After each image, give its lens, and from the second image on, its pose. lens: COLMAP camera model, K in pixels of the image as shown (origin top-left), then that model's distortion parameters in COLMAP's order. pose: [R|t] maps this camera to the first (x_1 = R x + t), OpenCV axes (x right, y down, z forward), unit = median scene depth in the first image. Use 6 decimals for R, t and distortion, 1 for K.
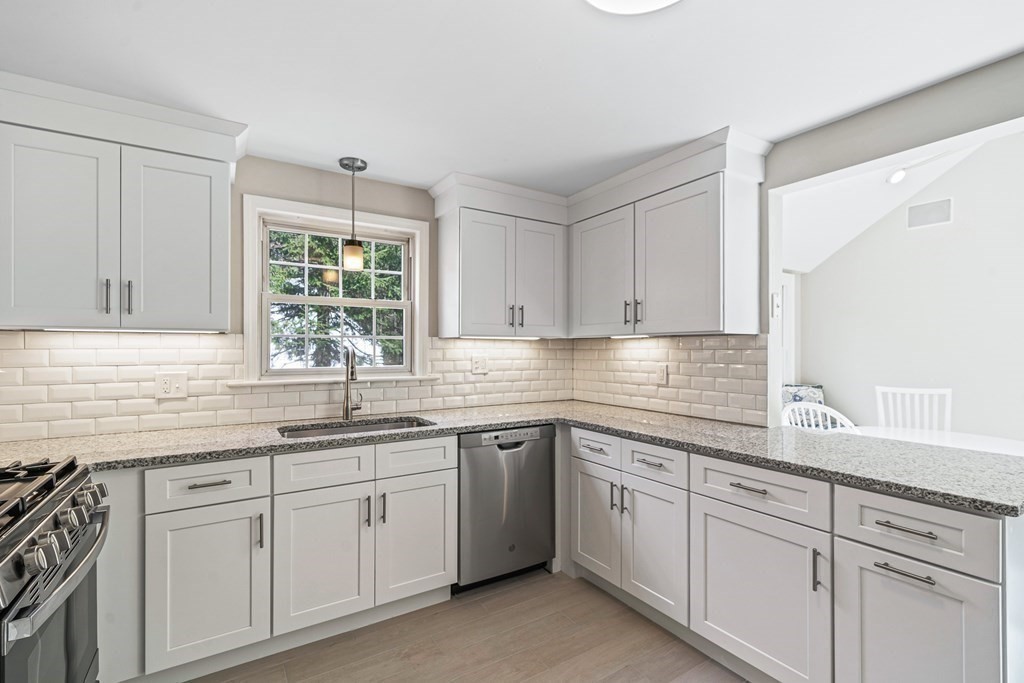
lens RADIAL K [[461.3, 0, 510.0], [0, 461.3, 346.0], [0, 0, 1]] dist [0.000987, 0.000648]
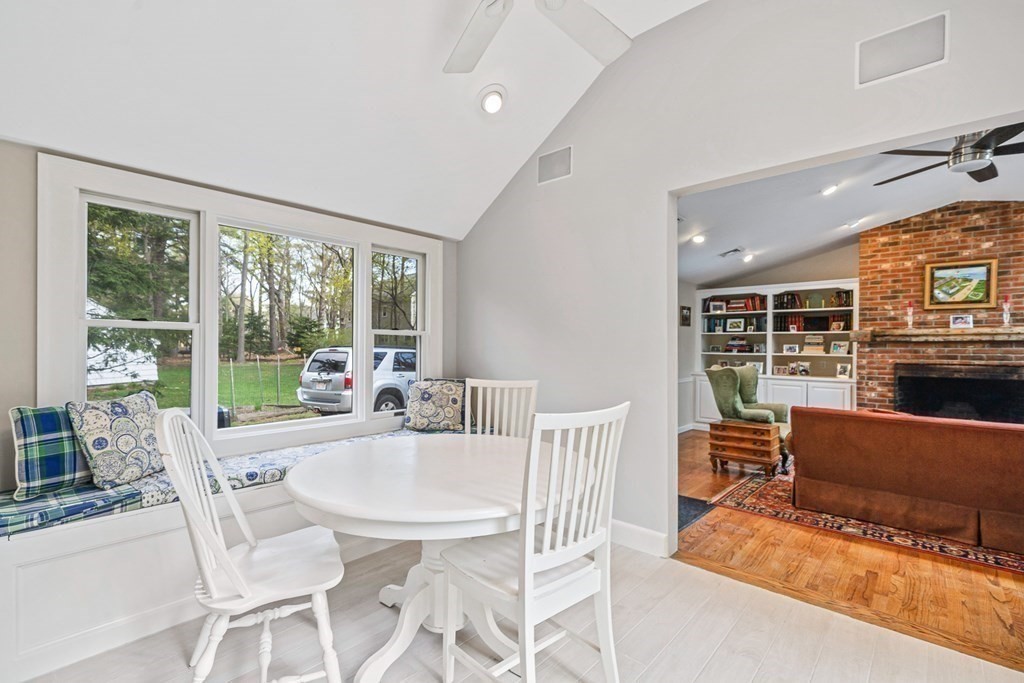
lens RADIAL K [[461.3, 0, 512.5], [0, 461.3, 347.8], [0, 0, 1]] dist [0.000987, 0.000648]
pose [[0.963787, 0.001656, 0.266667, 0.998157], [-0.003513, 0.999973, 0.006489, 0.047348], [-0.266649, -0.007191, 0.963767, 0.380875]]
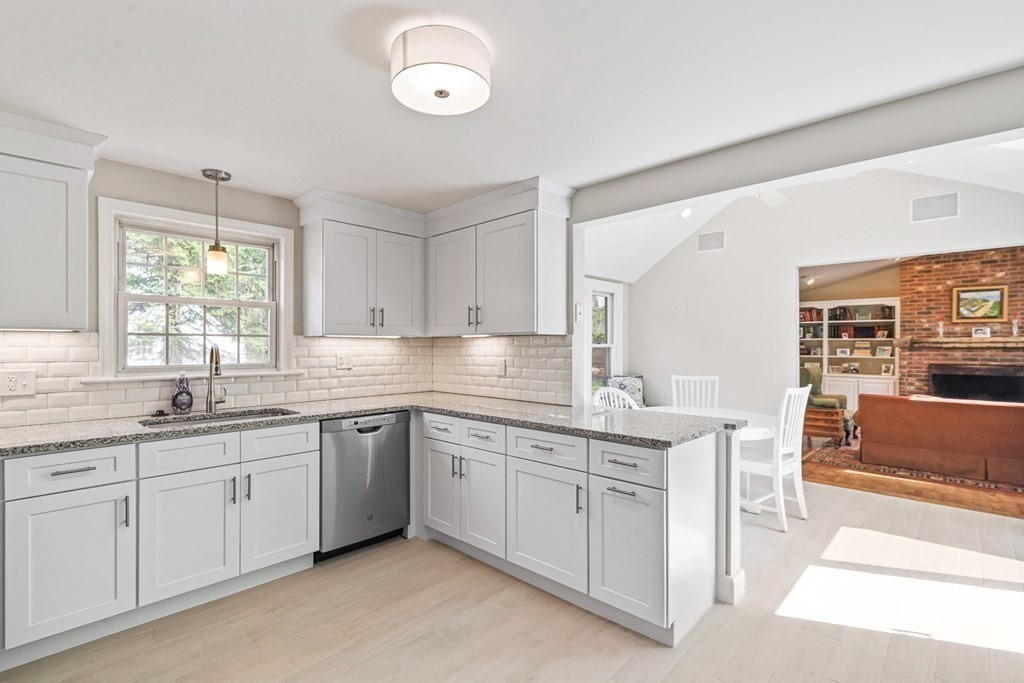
lens RADIAL K [[472.4, 0, 507.7], [0, 472.4, 344.6], [0, 0, 1]] dist [0.001677, -0.000312]
pose [[0.971802, -0.000545, 0.235798, 0.063542], [-0.000226, 0.999995, 0.003245, -0.002233], [-0.235798, -0.003207, 0.971797, -0.248915]]
